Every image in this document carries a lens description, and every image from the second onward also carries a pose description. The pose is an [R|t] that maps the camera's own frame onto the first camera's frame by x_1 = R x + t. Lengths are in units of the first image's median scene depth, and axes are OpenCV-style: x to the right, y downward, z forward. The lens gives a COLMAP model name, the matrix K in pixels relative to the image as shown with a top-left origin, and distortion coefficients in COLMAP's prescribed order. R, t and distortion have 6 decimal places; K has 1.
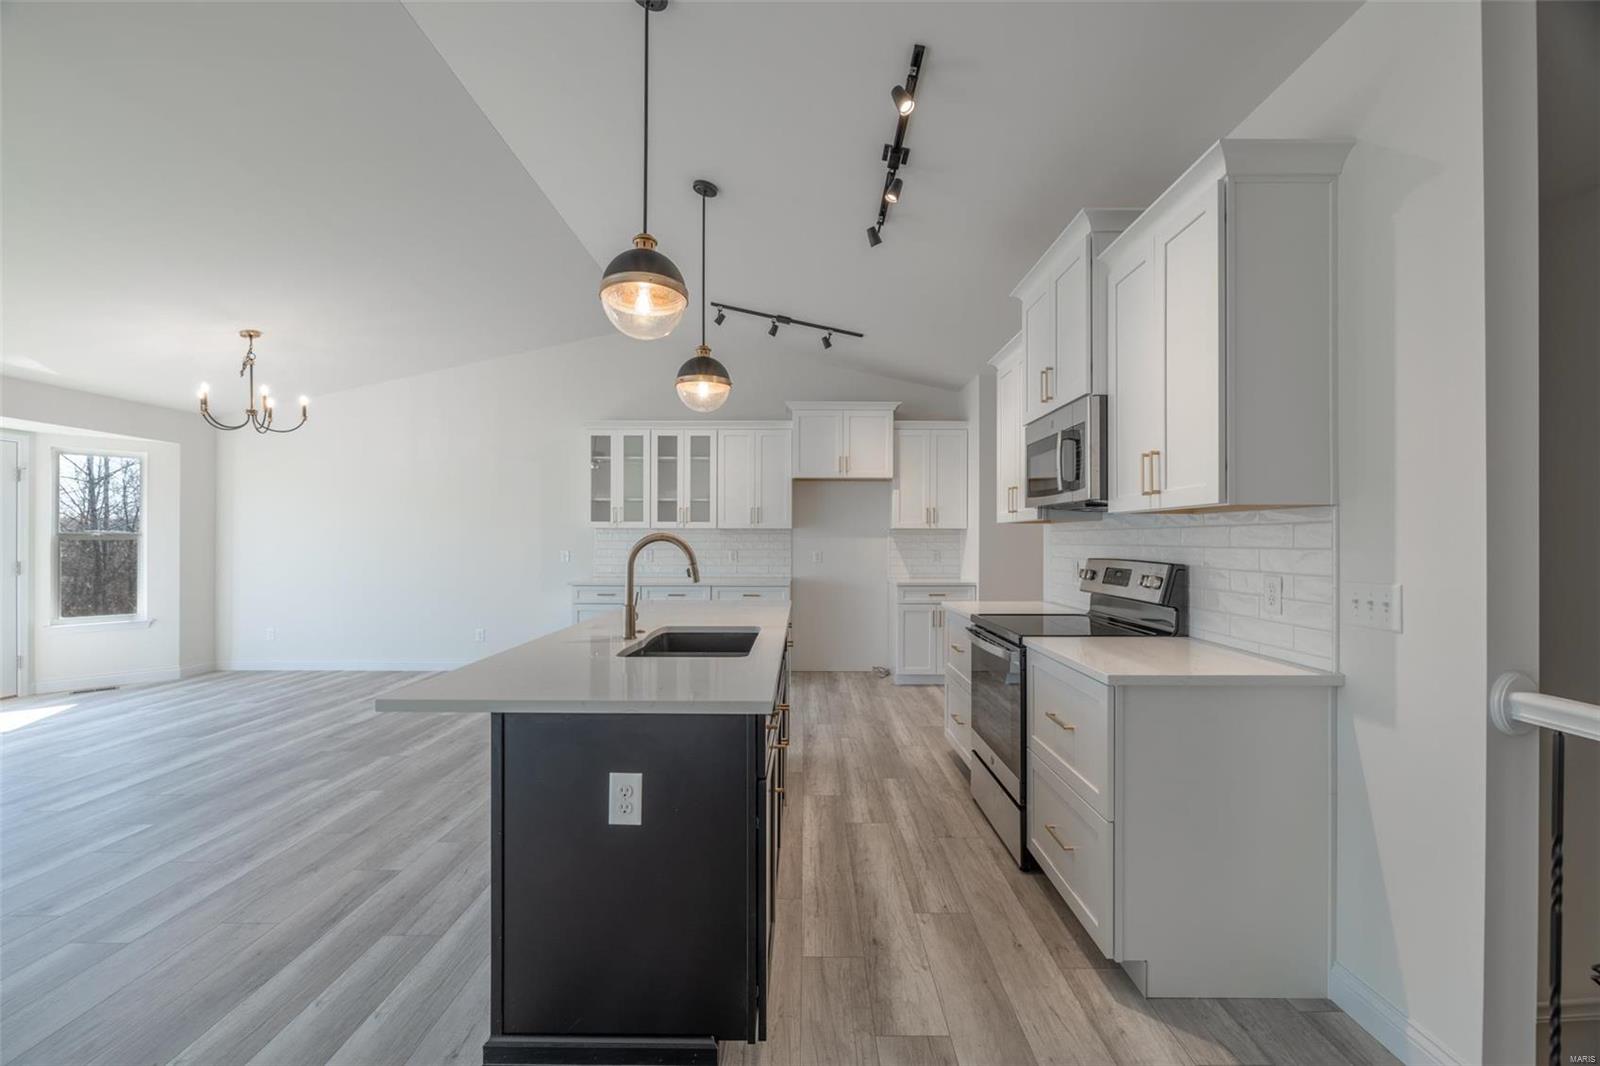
lens RADIAL K [[666.0, 0, 802.4], [0, 666.0, 538.7], [0, 0, 1]] dist [0.001095, -0.001881]
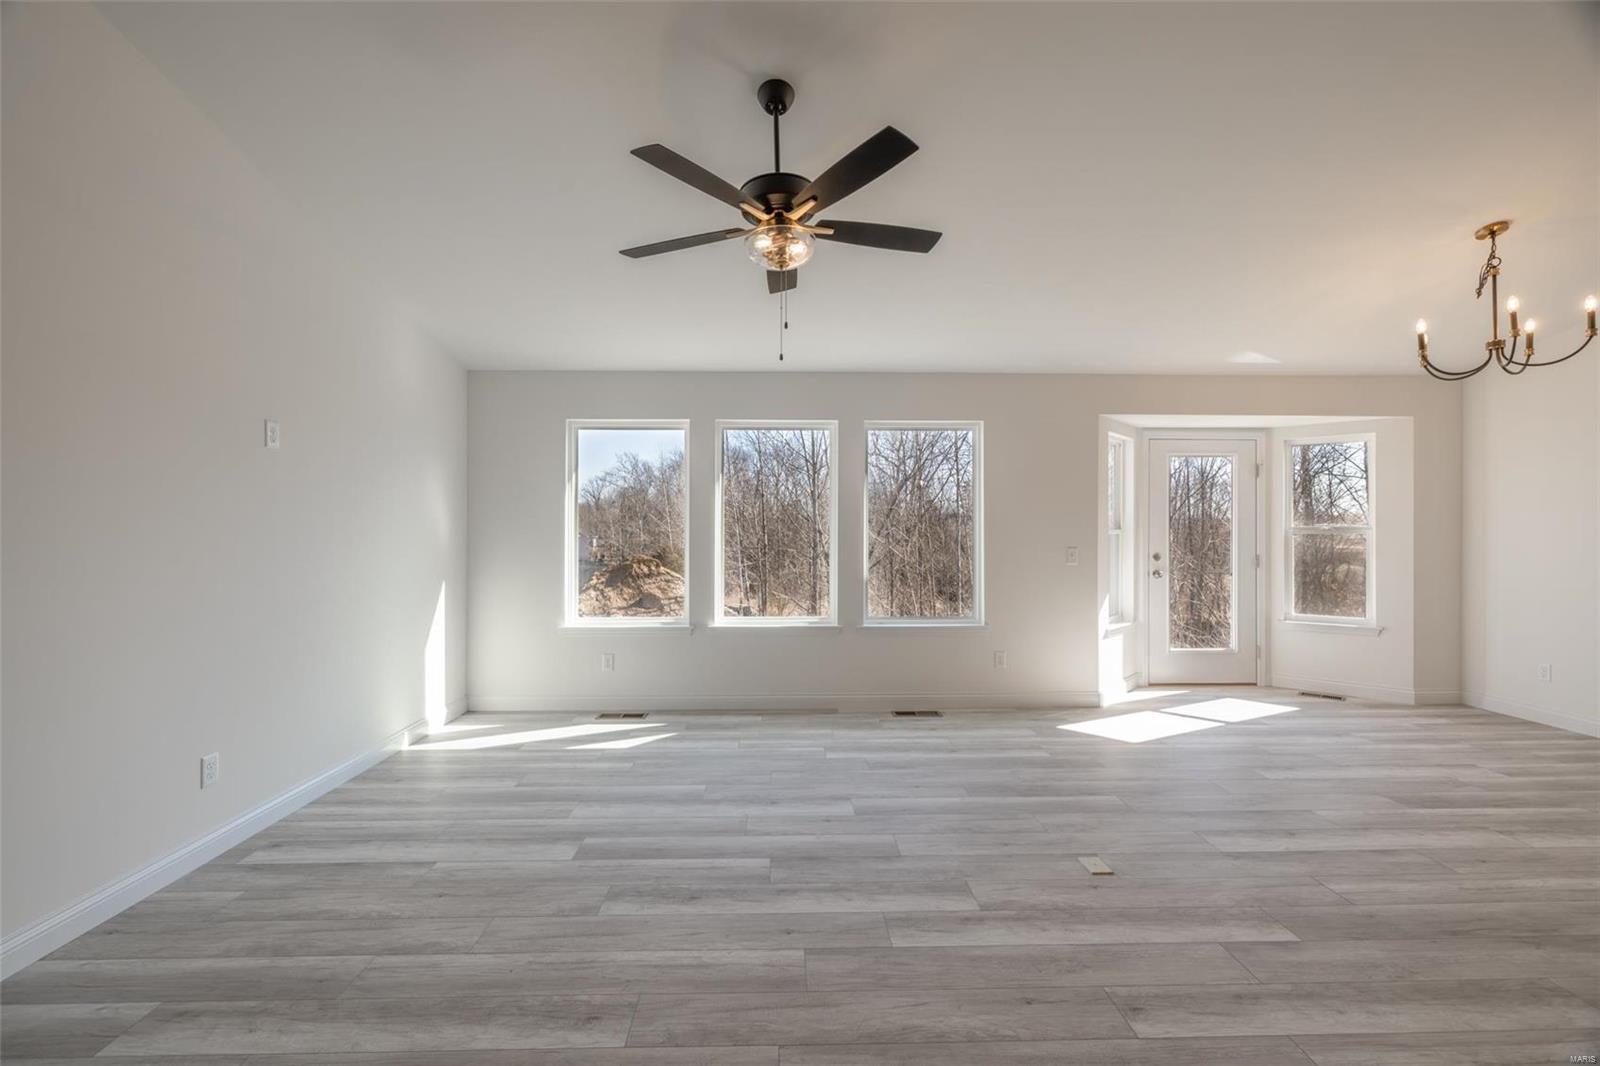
lens RADIAL K [[666.0, 0, 795.3], [0, 666.0, 532.3], [0, 0, 1]] dist [0.001095, -0.001881]
pose [[0.027190, -0.001742, -0.999629, -0.200870], [0.000998, 0.999998, -0.001716, -0.000017], [0.999630, -0.000951, 0.027192, 0.315463]]
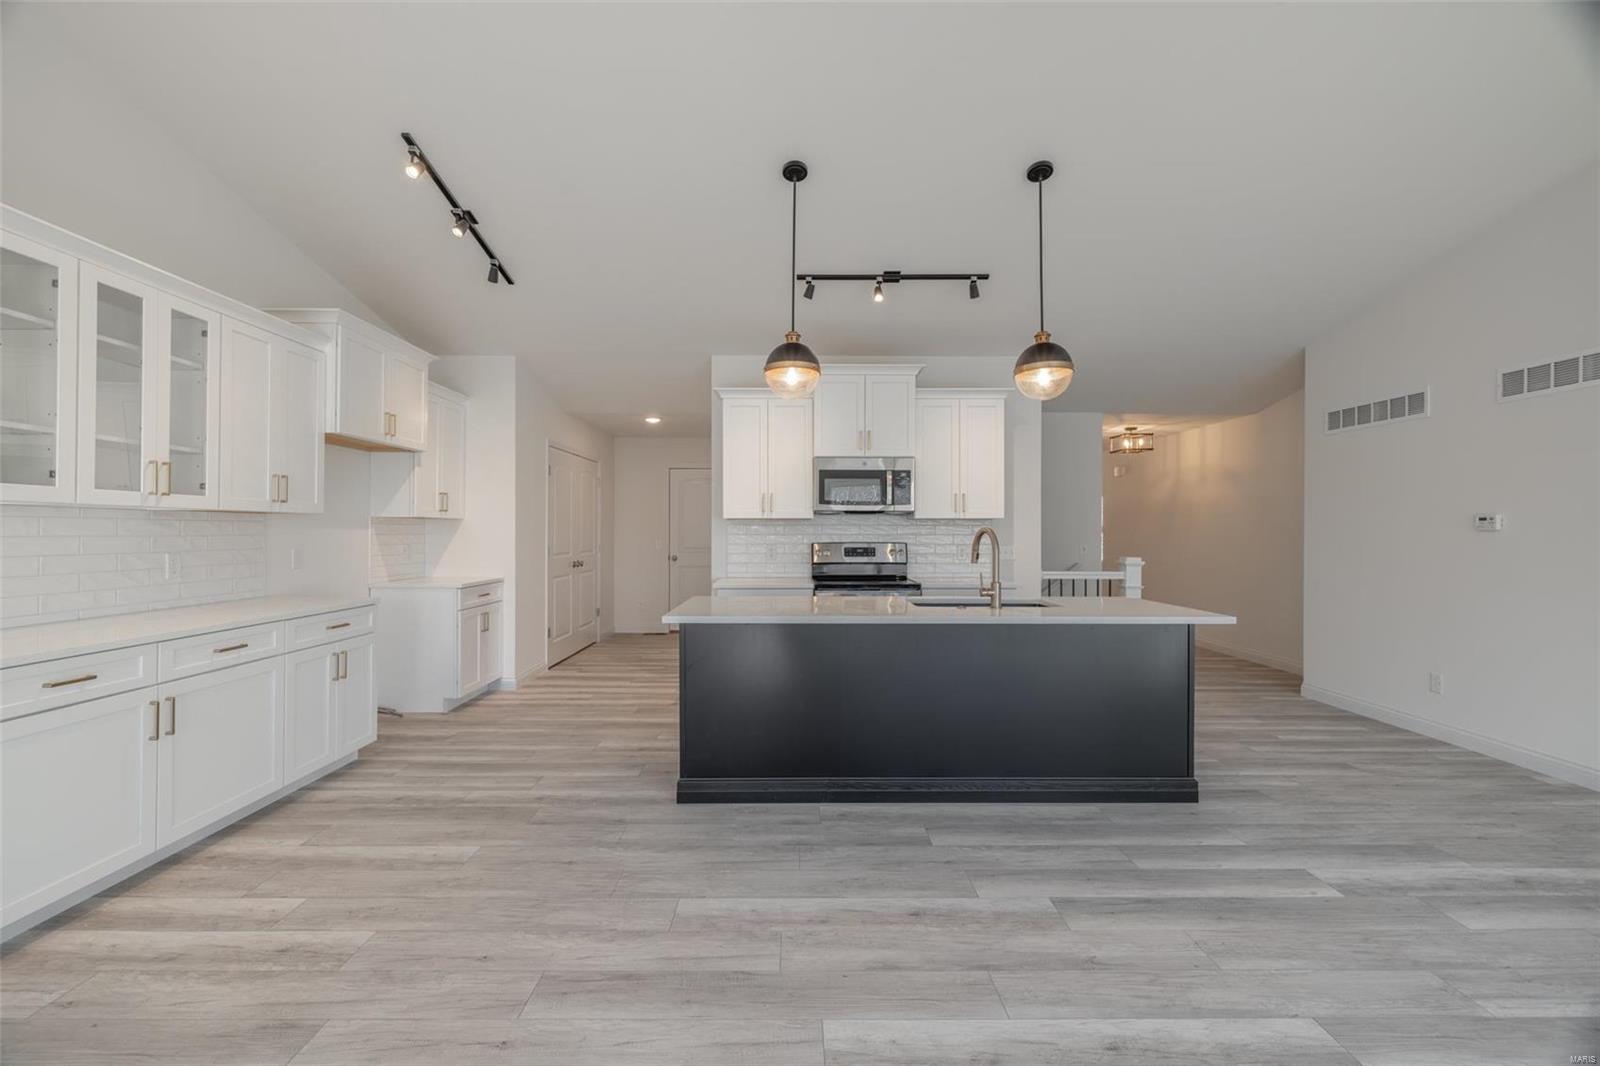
lens RADIAL K [[666.0, 0, 798.2], [0, 666.0, 529.7], [0, 0, 1]] dist [0.001095, -0.001881]
pose [[-0.009428, 0.000479, 0.999955, -0.913625], [-0.001821, 0.999998, -0.000496, -0.001253], [-0.999954, -0.001826, -0.009427, 0.819254]]
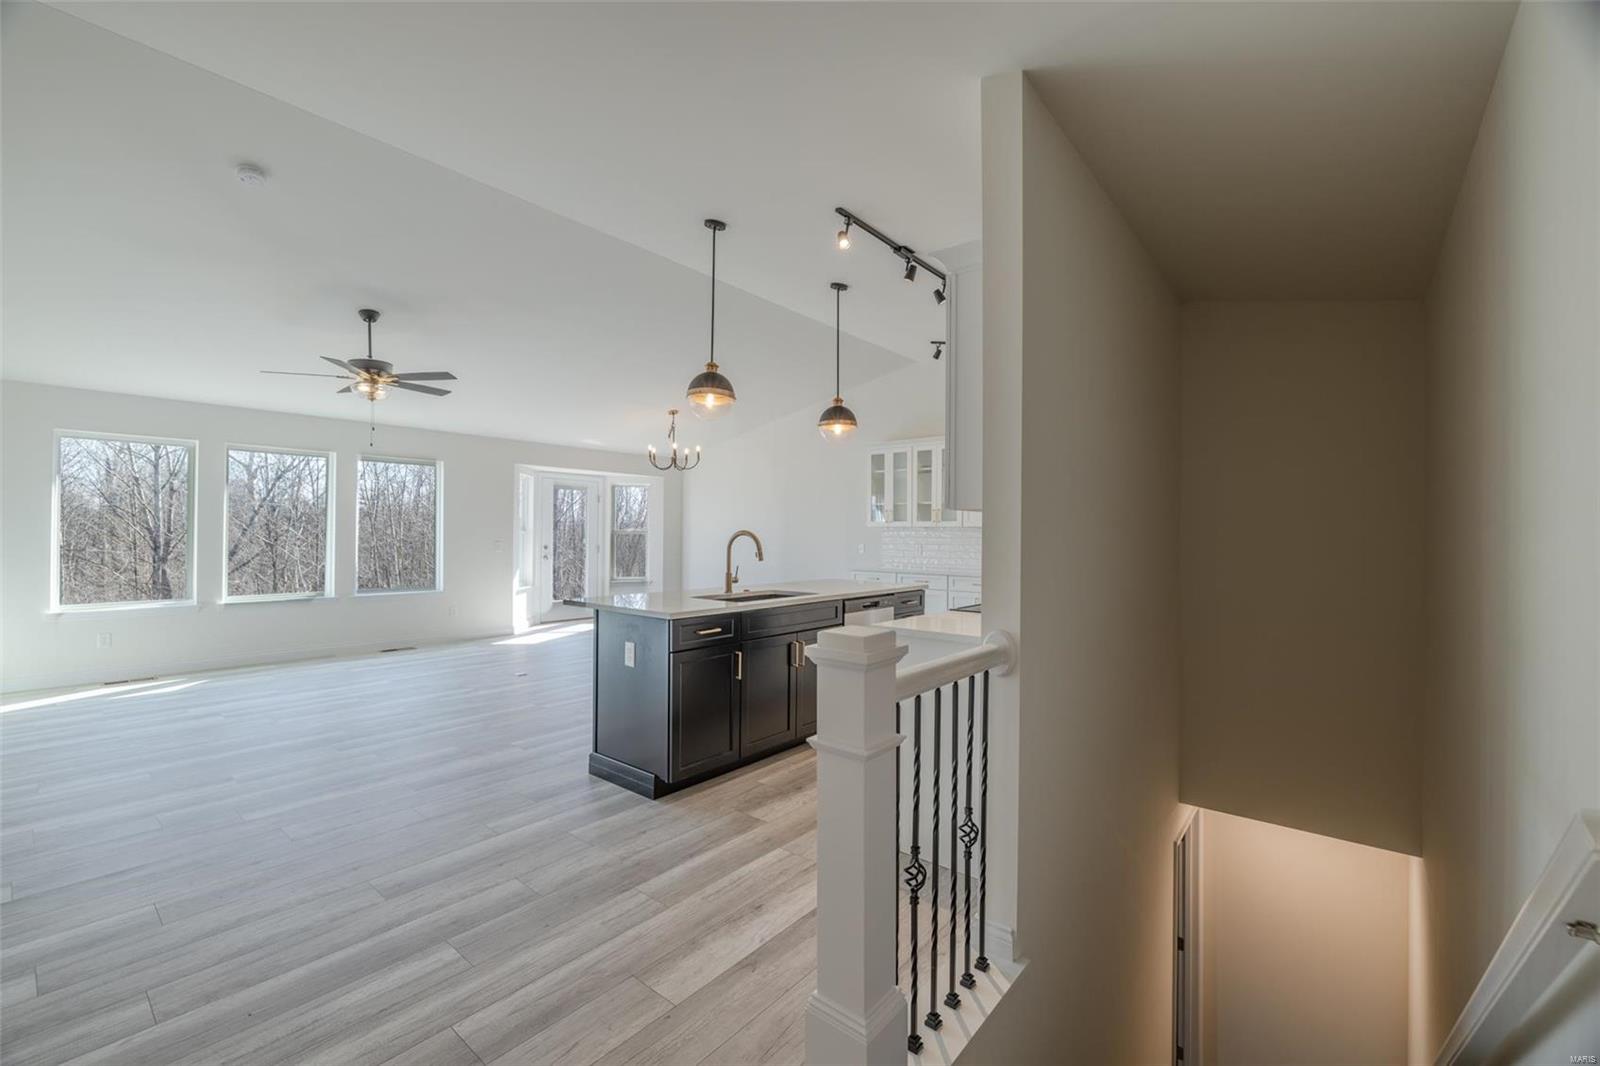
lens RADIAL K [[666.0, 0, 795.2], [0, 666.0, 532.0], [0, 0, 1]] dist [0.001095, -0.001881]
pose [[0.771054, 0.001298, -0.636769, 0.556096], [-0.005340, 0.999976, -0.004428, 0.001382], [0.636748, 0.006815, 0.771042, -0.117057]]
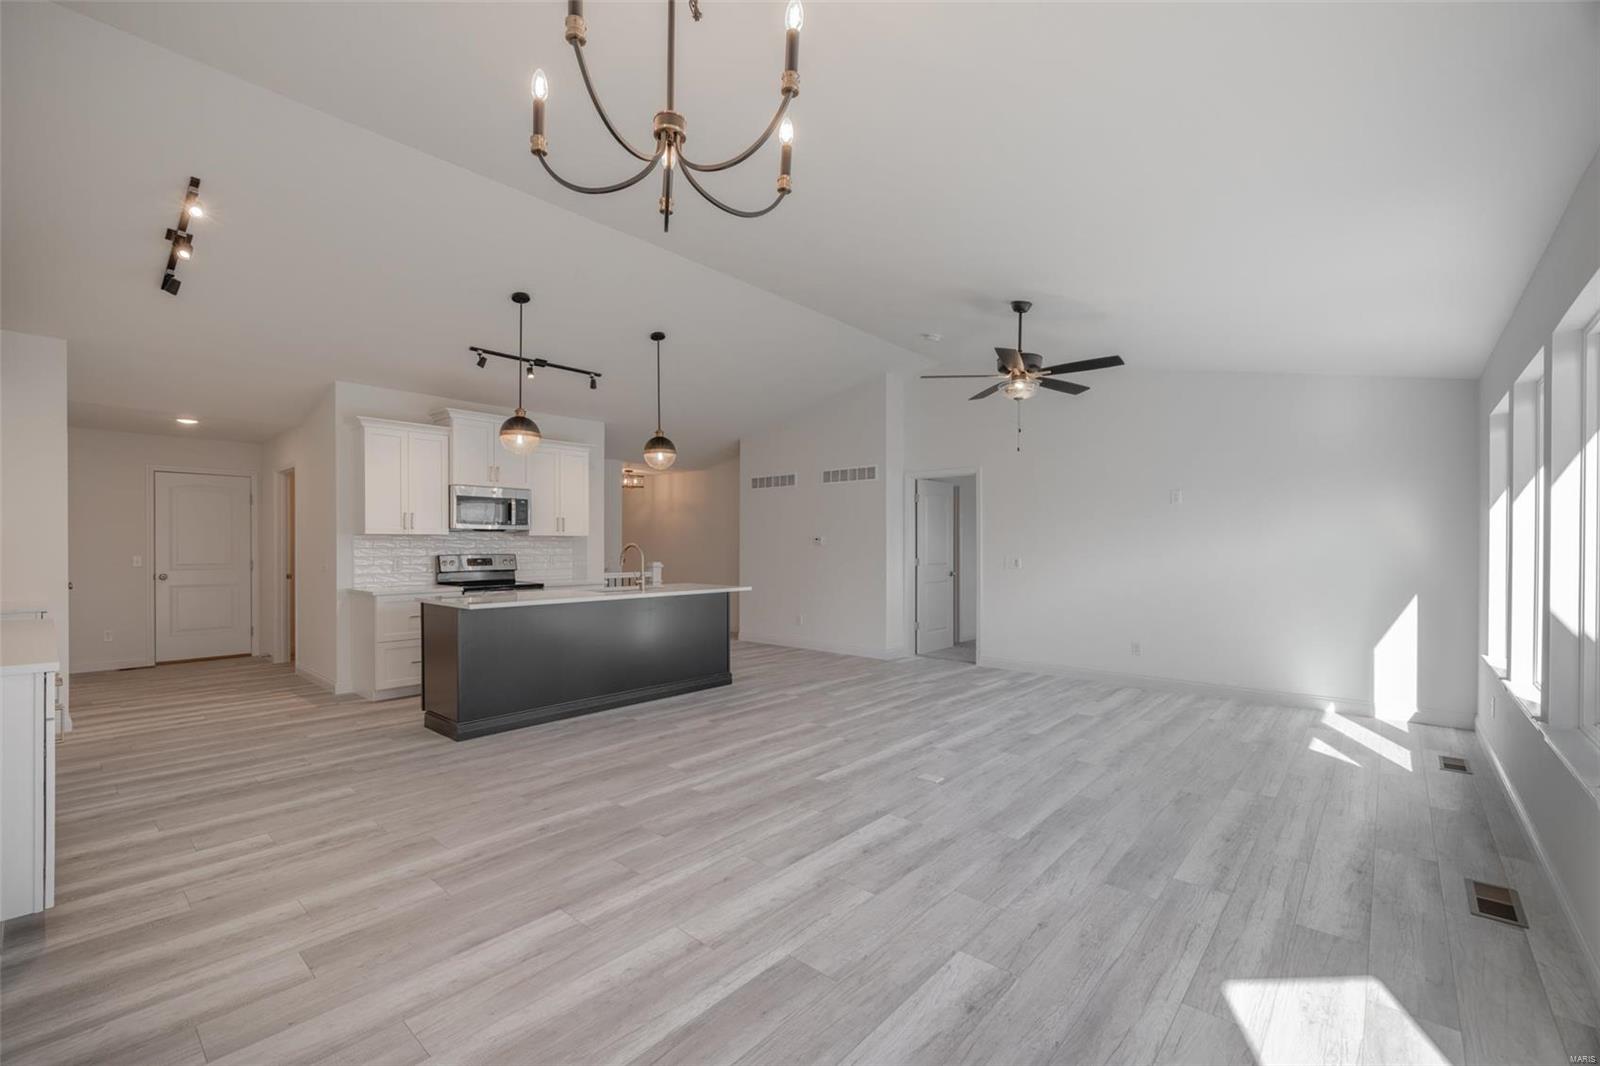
lens RADIAL K [[666.0, 0, 785.8], [0, 666.0, 553.2], [0, 0, 1]] dist [0.001095, -0.001881]
pose [[-0.745458, -0.010761, 0.666466, -1.231678], [-0.002392, 0.999906, 0.013469, -0.003269], [-0.666548, 0.008446, -0.745414, 1.371703]]
